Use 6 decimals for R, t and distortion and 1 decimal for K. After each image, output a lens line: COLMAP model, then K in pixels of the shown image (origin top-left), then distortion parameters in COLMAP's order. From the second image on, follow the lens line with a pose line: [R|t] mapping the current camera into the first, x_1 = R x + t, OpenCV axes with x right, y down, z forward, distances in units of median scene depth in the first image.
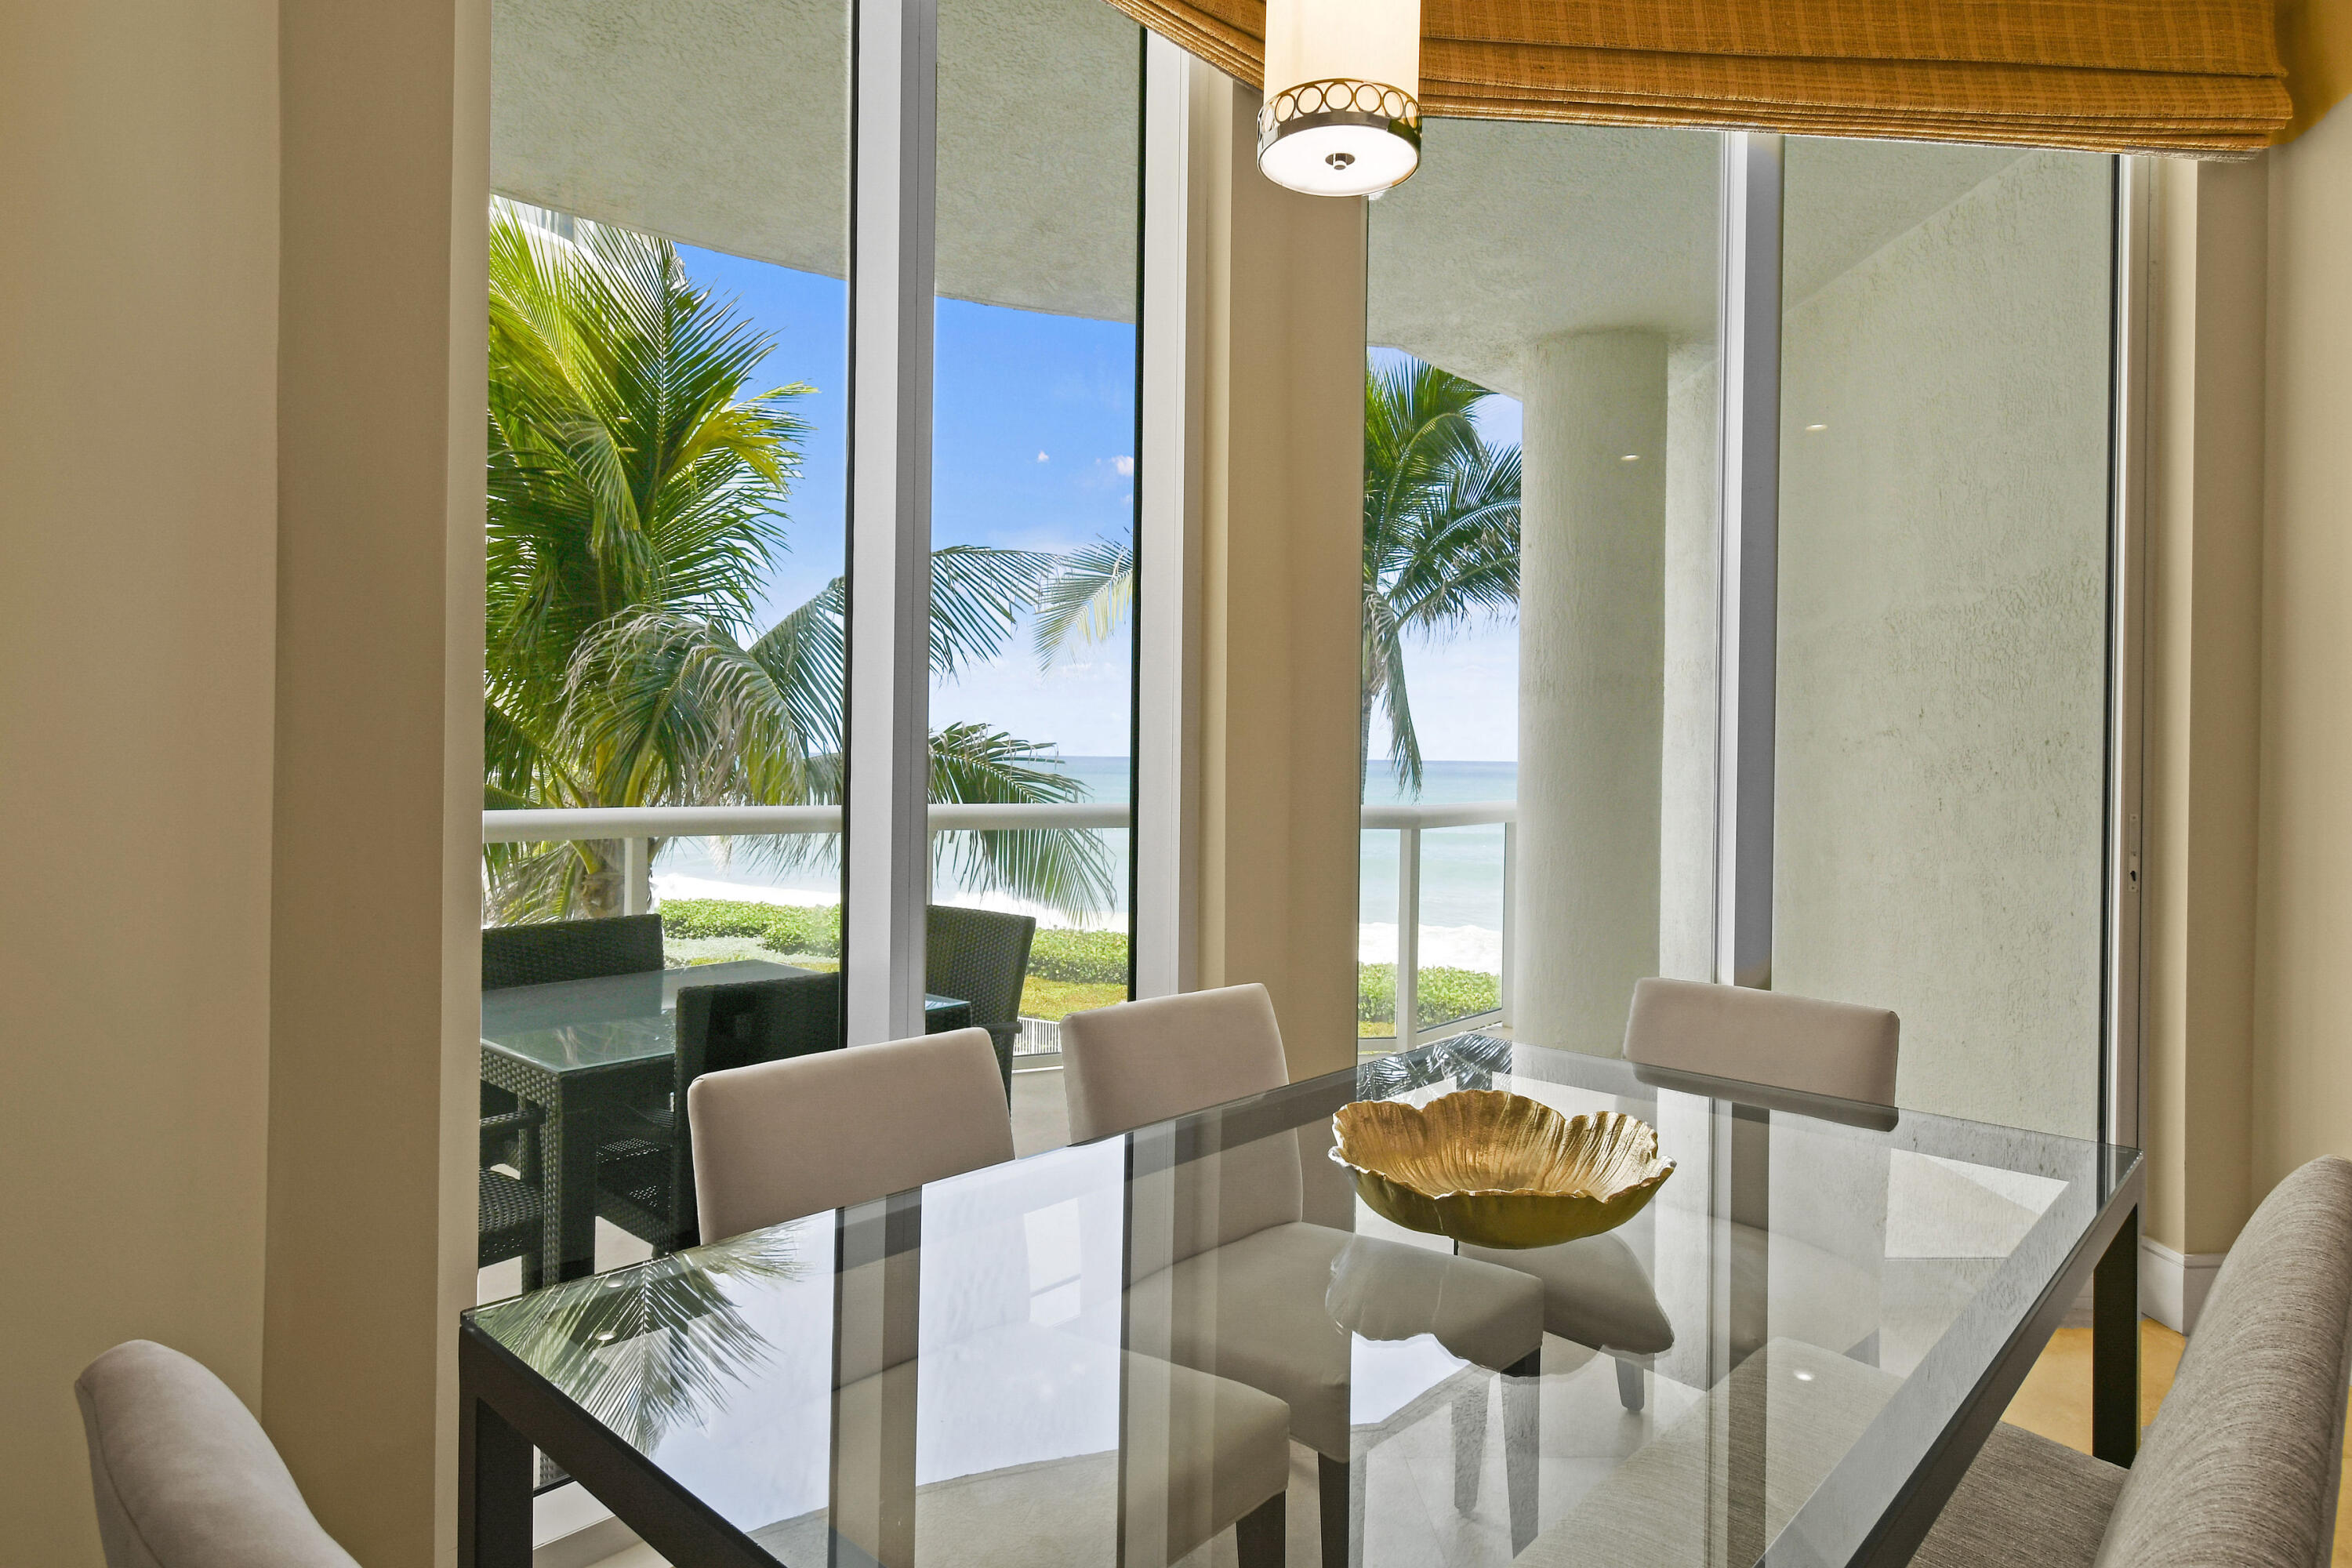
lens RADIAL K [[1337.6, 0, 1182.3], [0, 1337.6, 753.6], [0, 0, 1]] dist [0.000111, -0.000283]
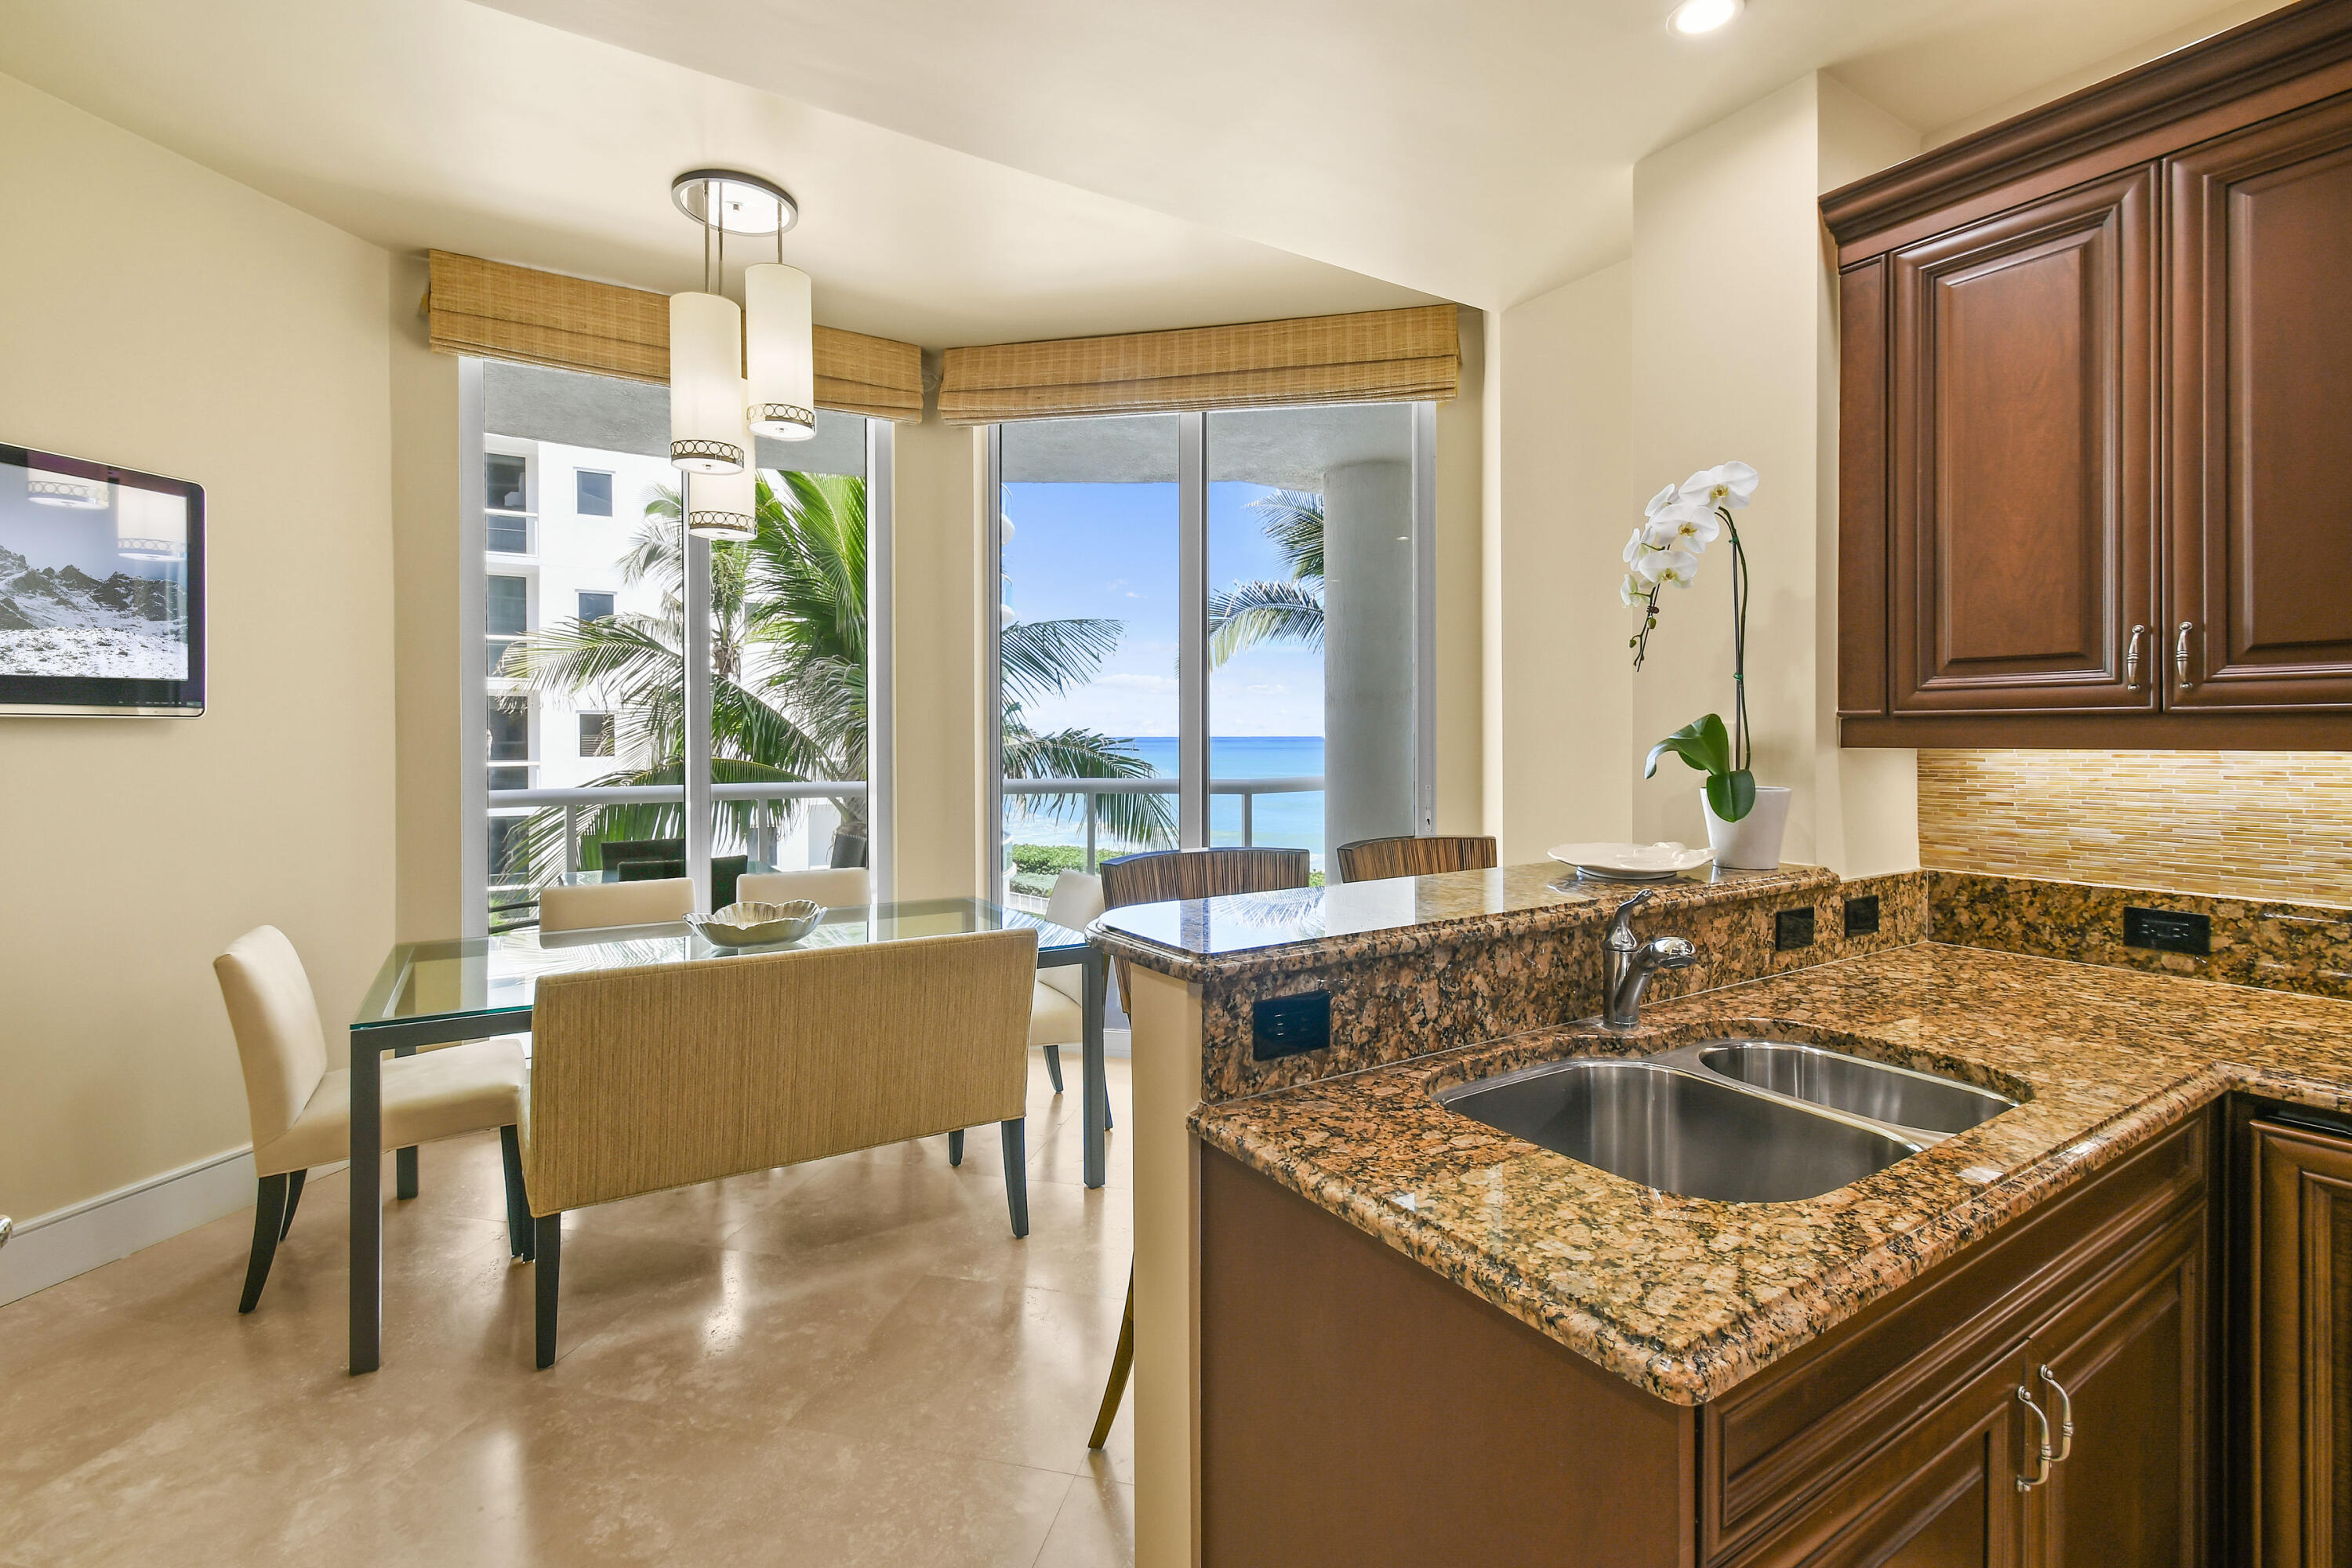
lens RADIAL K [[1052.6, 0, 1164.8], [0, 1052.6, 738.2], [0, 0, 1]] dist [0.012650, -0.007588]
pose [[0.964214, -0.015441, -0.264674, 0.795540], [0.015966, 0.999873, -0.000170, -0.019786], [0.264643, -0.004062, 0.964338, -0.395174]]
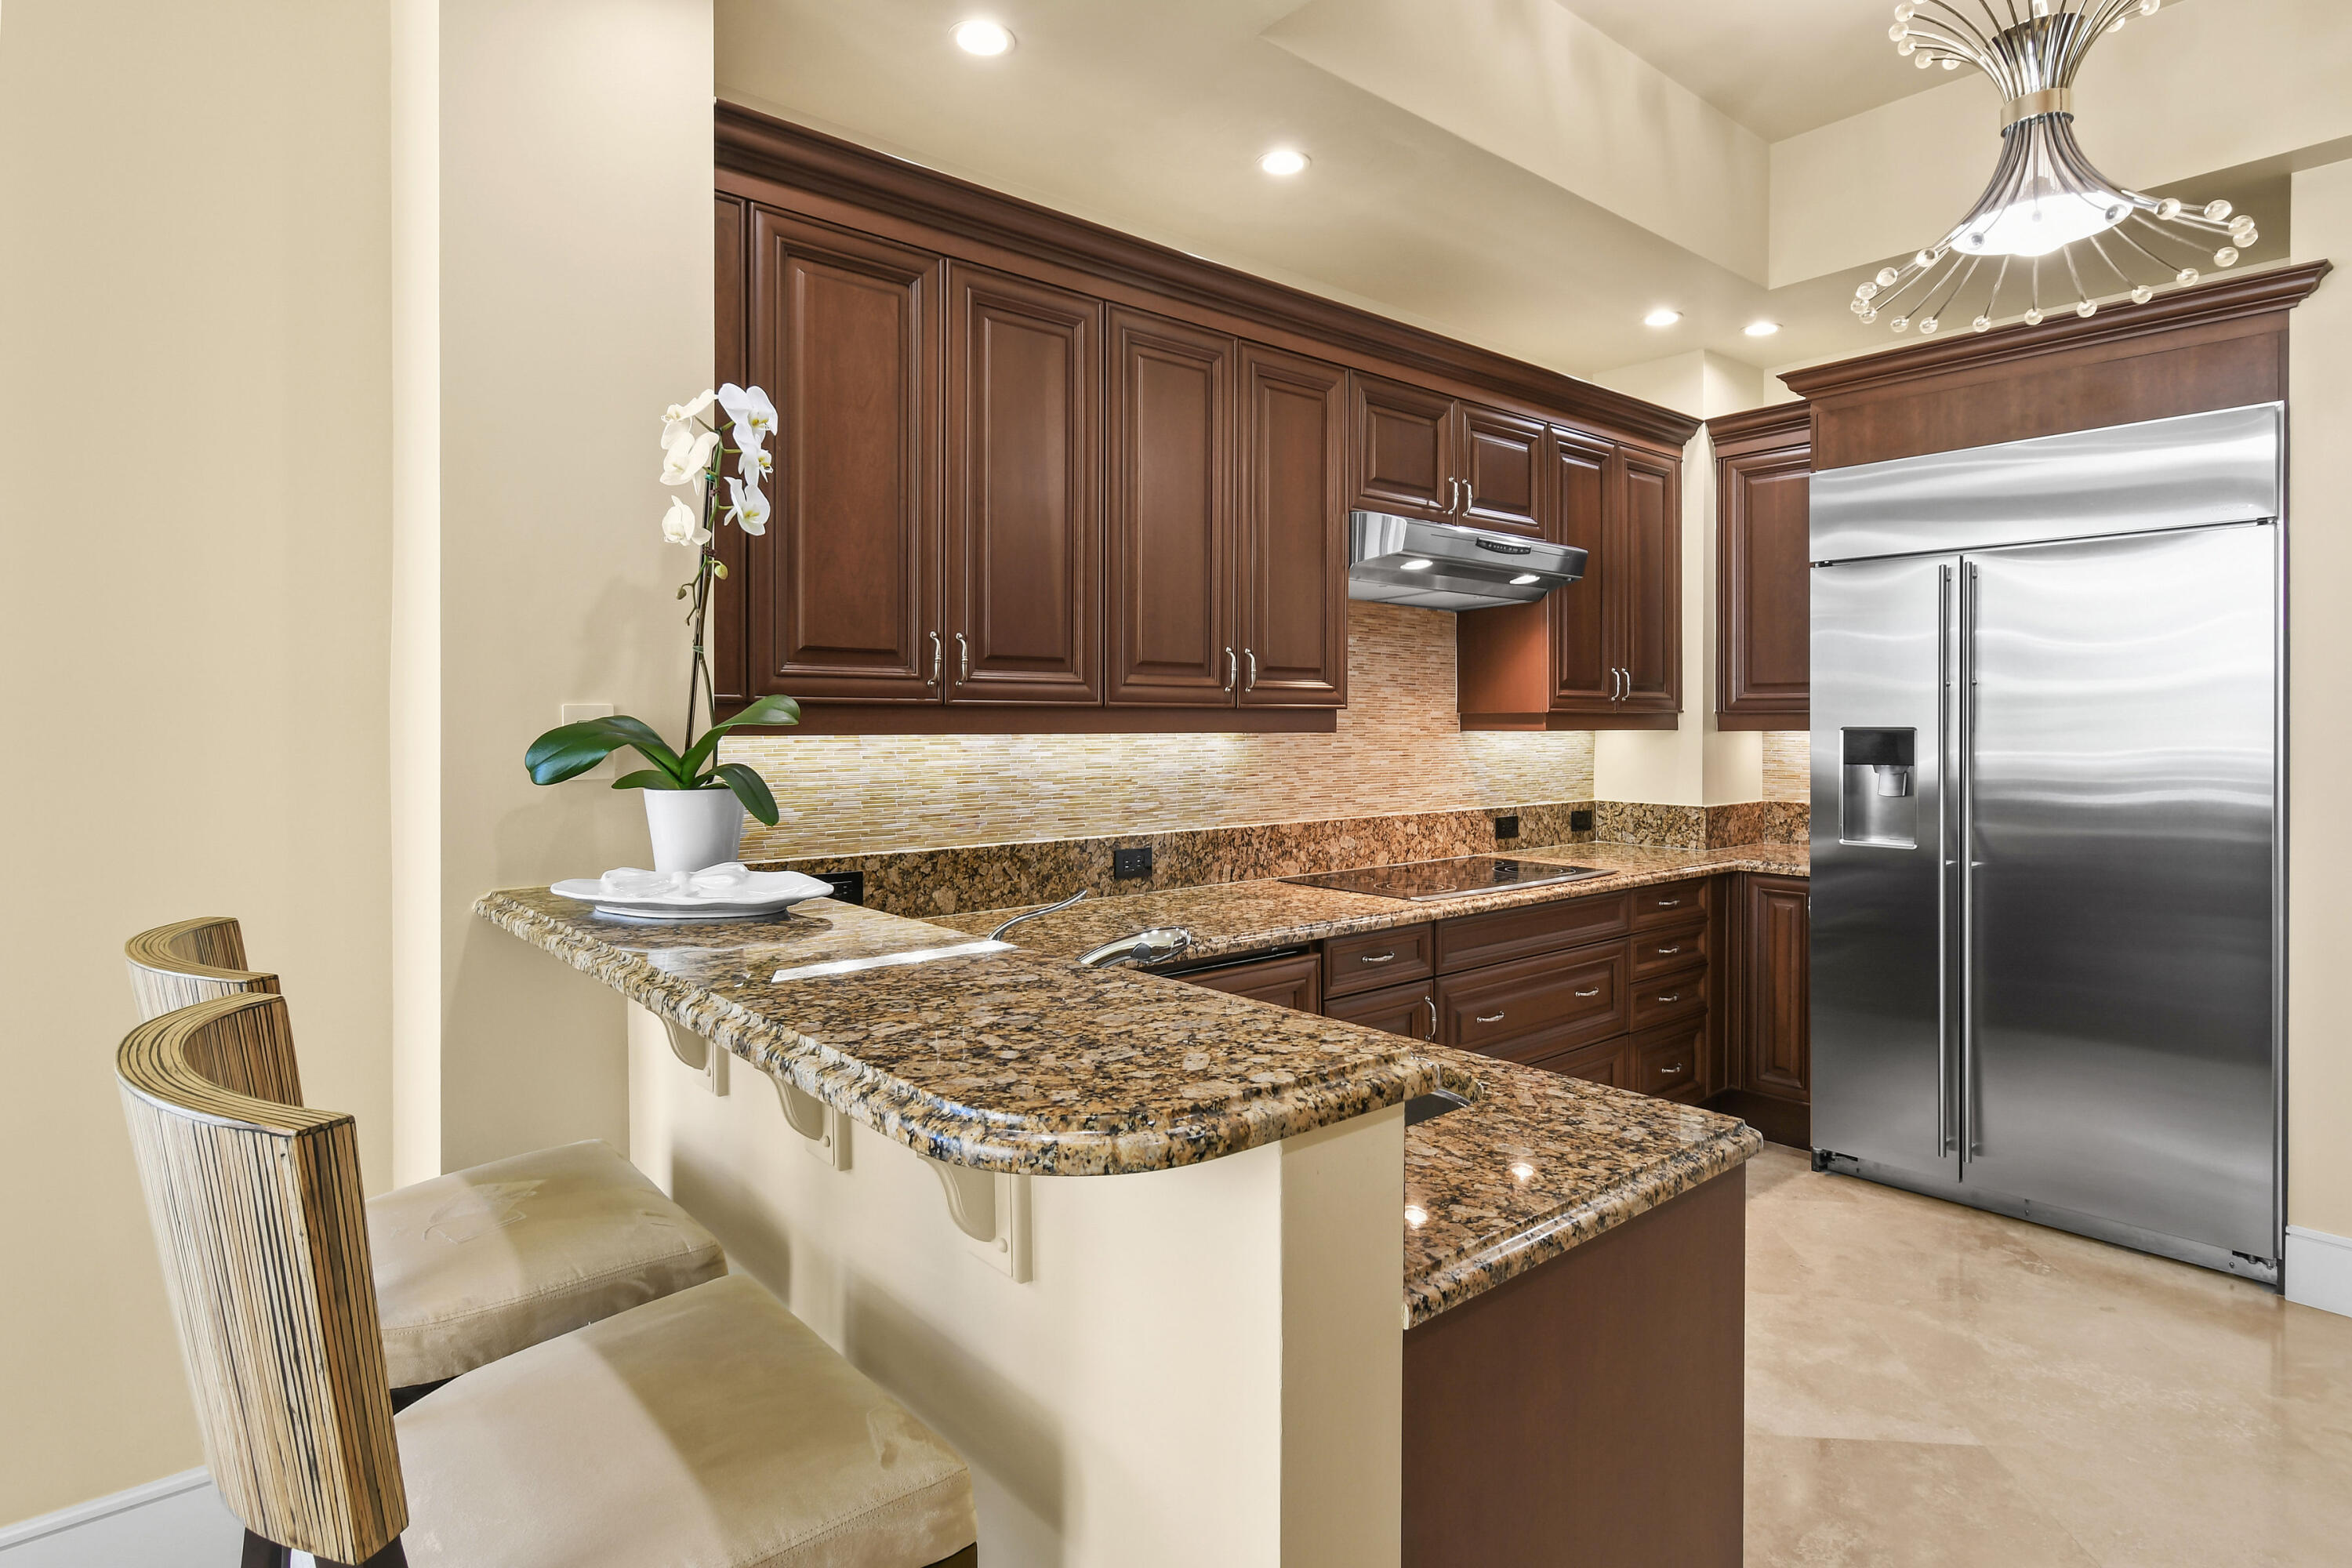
lens RADIAL K [[1241.2, 0, 1178.3], [0, 1241.2, 731.8], [0, 0, 1]] dist [0.001599, 0.001298]
pose [[0.120733, -0.019984, 0.992484, 0.357524], [0.000279, 0.999798, 0.020097, -0.023541], [-0.992685, -0.002149, 0.120715, 0.044721]]
